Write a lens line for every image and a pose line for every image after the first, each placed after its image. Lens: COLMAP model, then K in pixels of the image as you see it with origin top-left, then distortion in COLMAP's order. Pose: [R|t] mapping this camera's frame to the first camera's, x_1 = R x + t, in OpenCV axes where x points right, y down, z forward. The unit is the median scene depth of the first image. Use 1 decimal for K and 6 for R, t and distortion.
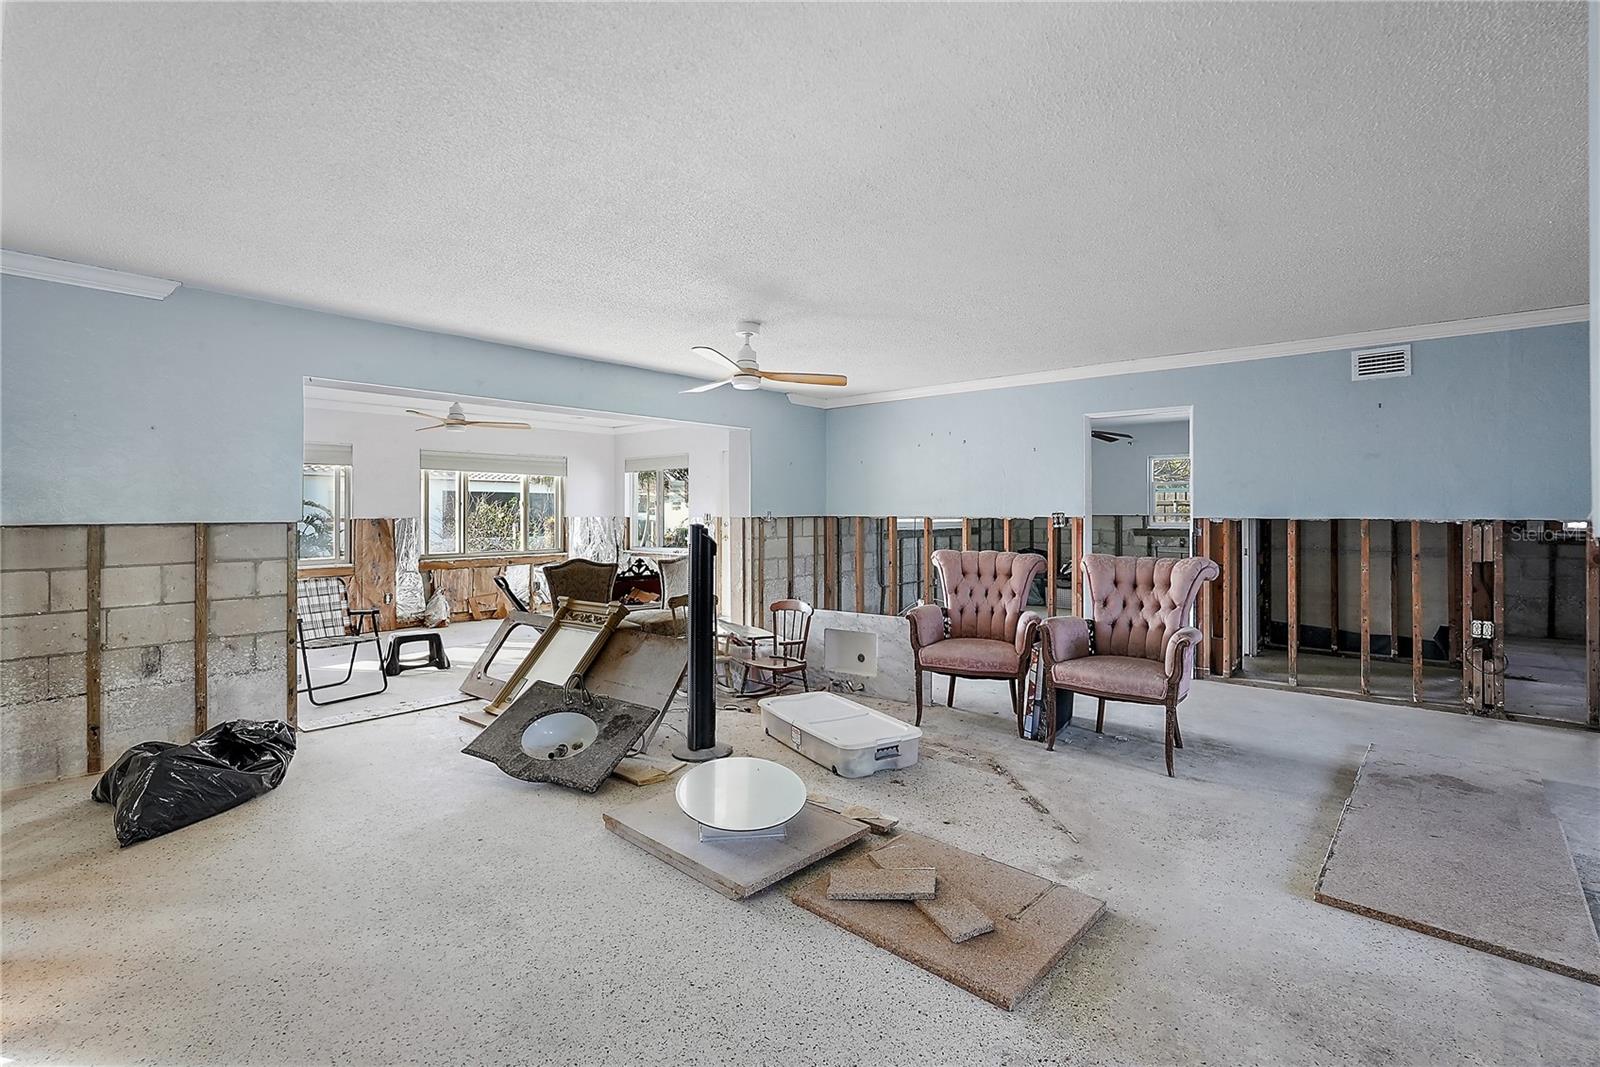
lens RADIAL K [[732.1, 0, 804.6], [0, 732.1, 512.2], [0, 0, 1]] dist [-0.003924, 0.001052]
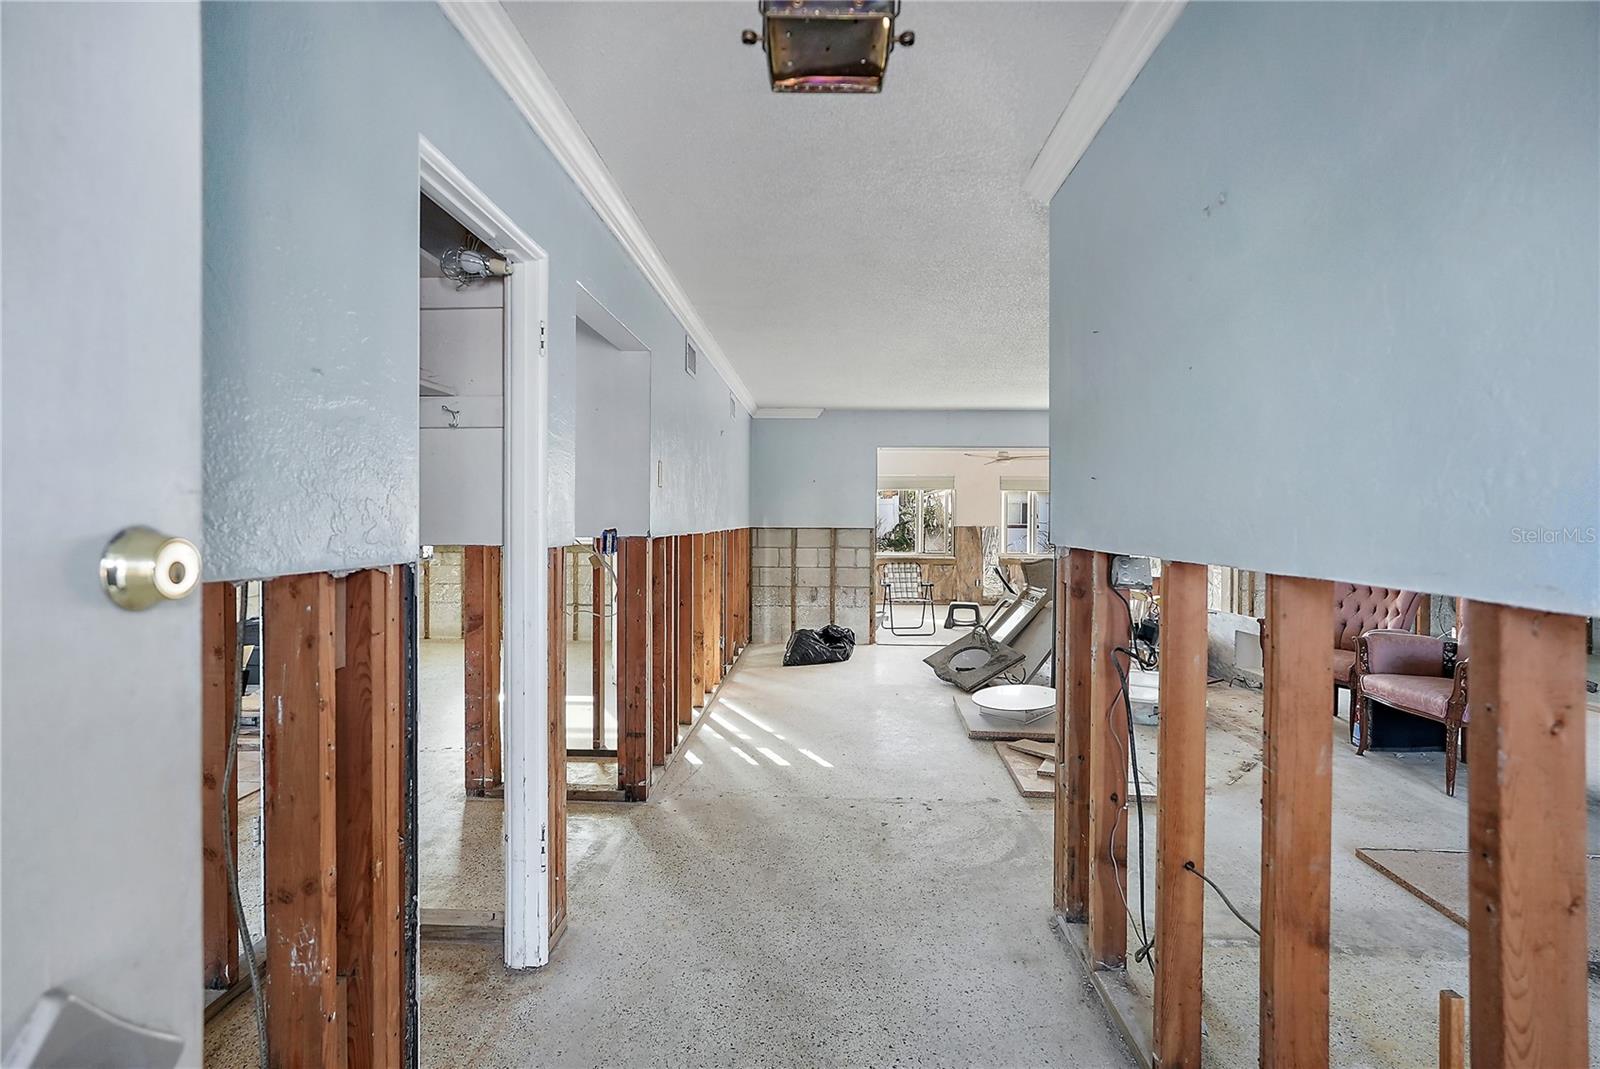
lens RADIAL K [[732.1, 0, 799.3], [0, 732.1, 529.5], [0, 0, 1]] dist [-0.003924, 0.001052]
pose [[0.617467, 0.017508, -0.786402, 0.603582], [-0.006929, 0.999835, 0.016819, -0.011712], [0.786567, -0.004936, 0.617486, -0.262934]]
